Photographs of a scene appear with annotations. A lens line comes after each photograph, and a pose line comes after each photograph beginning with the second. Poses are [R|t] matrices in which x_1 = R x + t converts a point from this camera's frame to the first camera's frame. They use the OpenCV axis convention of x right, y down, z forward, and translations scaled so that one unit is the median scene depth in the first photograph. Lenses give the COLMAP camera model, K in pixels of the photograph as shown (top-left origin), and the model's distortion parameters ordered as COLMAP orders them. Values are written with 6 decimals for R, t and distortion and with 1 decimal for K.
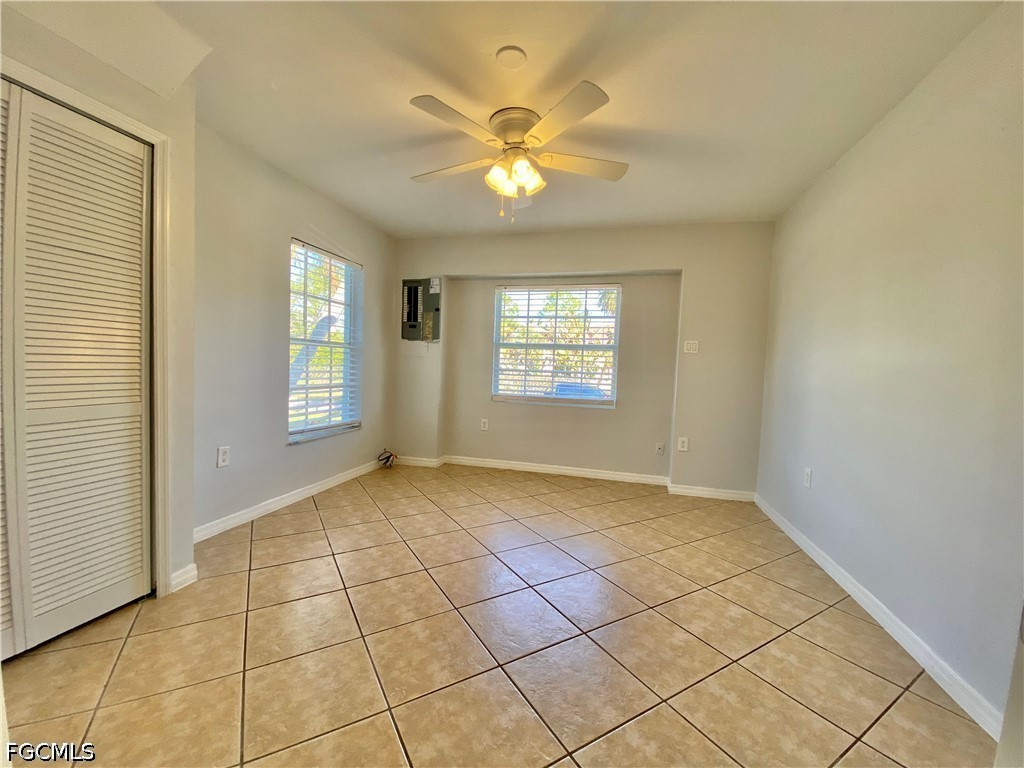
lens RADIAL K [[420.1, 0, 518.7], [0, 420.1, 384.5], [0, 0, 1]] dist [0.006203, -0.009754]
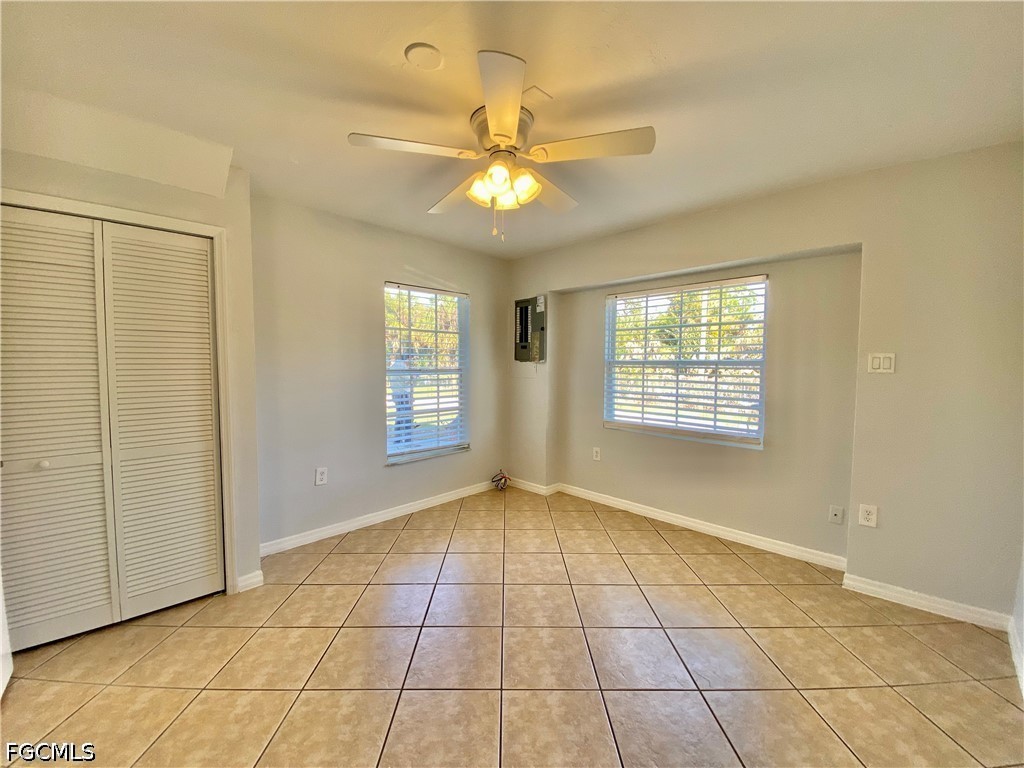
lens RADIAL K [[420.1, 0, 508.3], [0, 420.1, 384.5], [0, 0, 1]] dist [0.006203, -0.009754]
pose [[0.858394, -0.004859, -0.512967, 0.232929], [0.002934, 0.999985, -0.004562, -0.052025], [0.512982, 0.002411, 0.858396, 0.158916]]
